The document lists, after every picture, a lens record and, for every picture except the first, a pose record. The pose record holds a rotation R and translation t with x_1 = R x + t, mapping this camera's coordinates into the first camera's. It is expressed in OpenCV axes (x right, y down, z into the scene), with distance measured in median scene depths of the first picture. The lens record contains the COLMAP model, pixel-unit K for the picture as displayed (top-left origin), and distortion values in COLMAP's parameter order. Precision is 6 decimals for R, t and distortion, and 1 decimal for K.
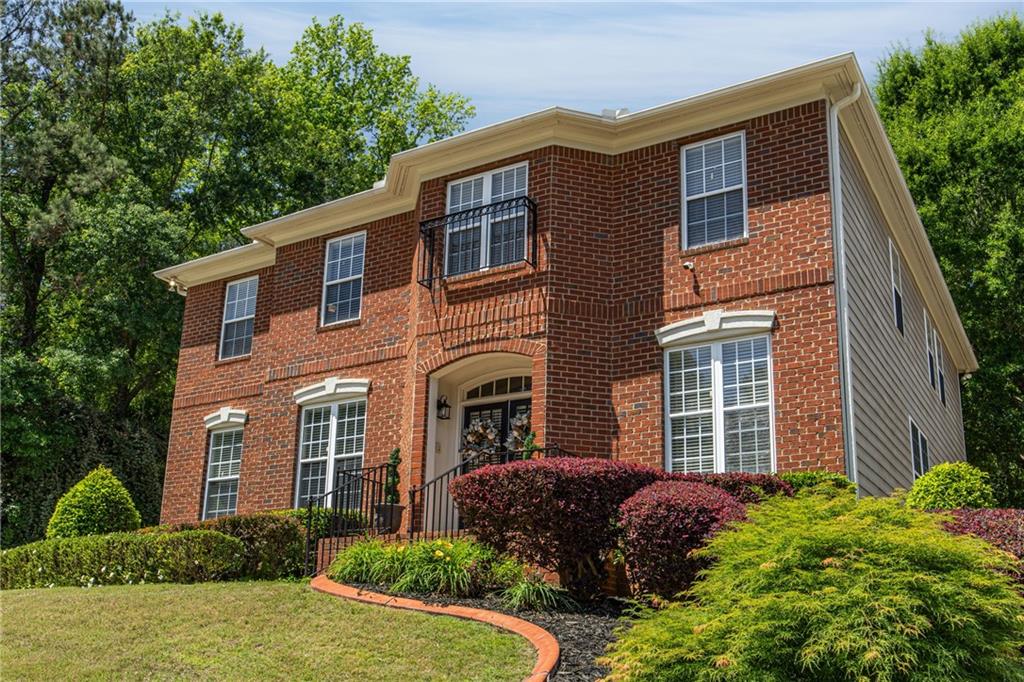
lens RADIAL K [[954.2, 0, 511.7], [0, 954.2, 341.0], [0, 0, 1]] dist [0.007332, 0.000000]
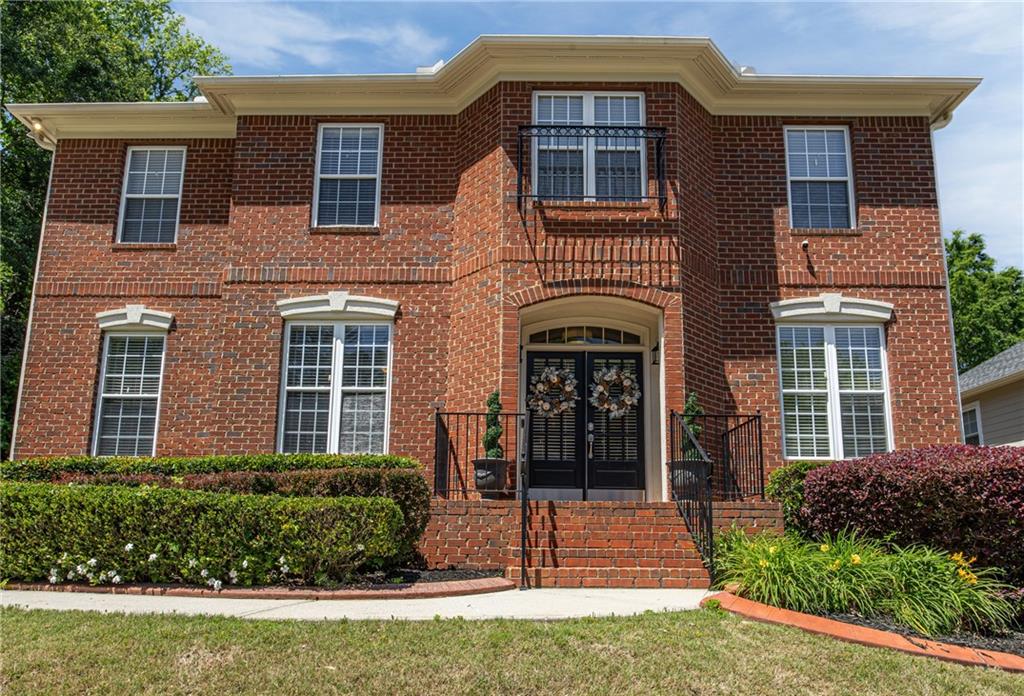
lens RADIAL K [[673.7, 0, 544.4], [0, 673.7, 404.3], [0, 0, 1]] dist [0.009863, -0.008984]
pose [[0.862076, 0.100946, 0.496624, -0.355143], [-0.158433, 0.984525, 0.074901, 0.070409], [-0.481378, -0.143252, 0.864728, 0.454299]]
